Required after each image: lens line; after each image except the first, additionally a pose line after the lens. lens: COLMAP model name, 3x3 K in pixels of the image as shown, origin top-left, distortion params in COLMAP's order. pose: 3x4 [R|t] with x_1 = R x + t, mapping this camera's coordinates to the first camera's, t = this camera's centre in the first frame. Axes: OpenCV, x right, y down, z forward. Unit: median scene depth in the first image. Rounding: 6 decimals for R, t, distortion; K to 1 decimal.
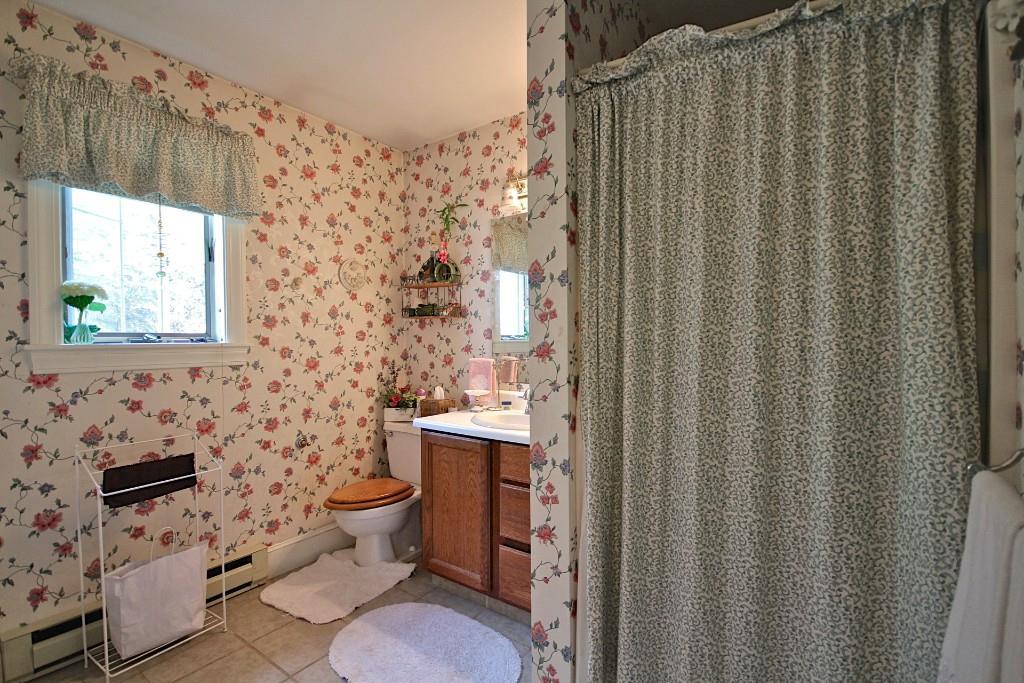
lens RADIAL K [[460.4, 0, 512.0], [0, 460.4, 341.5], [0, 0, 1]] dist [-0.000881, -0.000038]
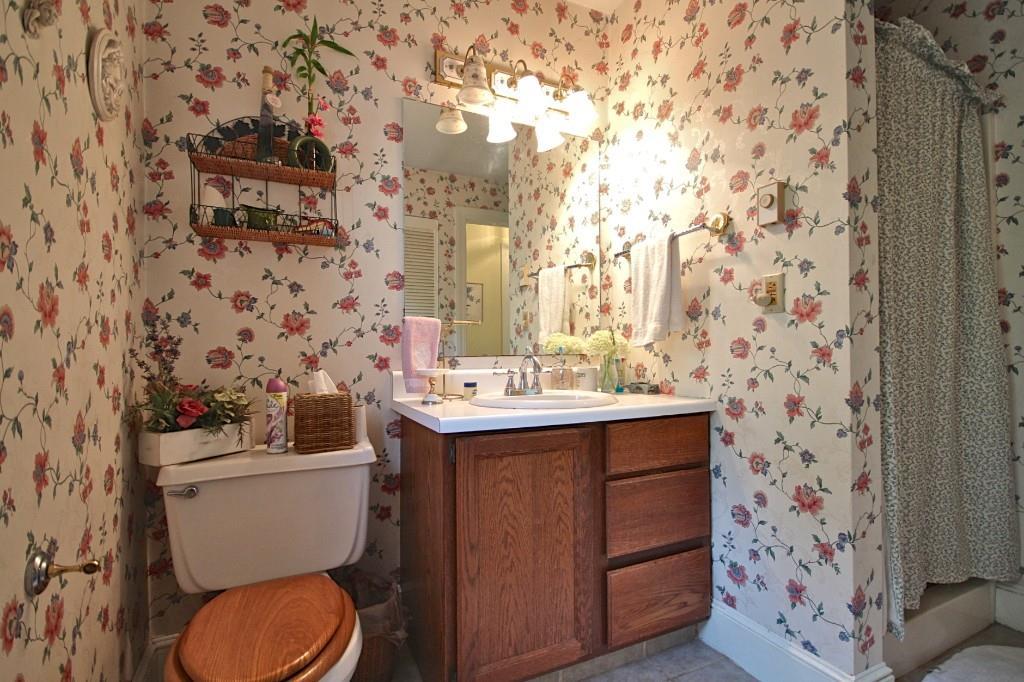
lens RADIAL K [[477.7, 0, 512.0], [0, 477.7, 341.0], [0, 0, 1]] dist [0.006355, 0.000043]
pose [[0.496597, 0.013560, 0.867875, -0.500070], [0.004661, 0.999822, -0.018289, 0.072192], [-0.867969, 0.013128, 0.496446, 0.523639]]
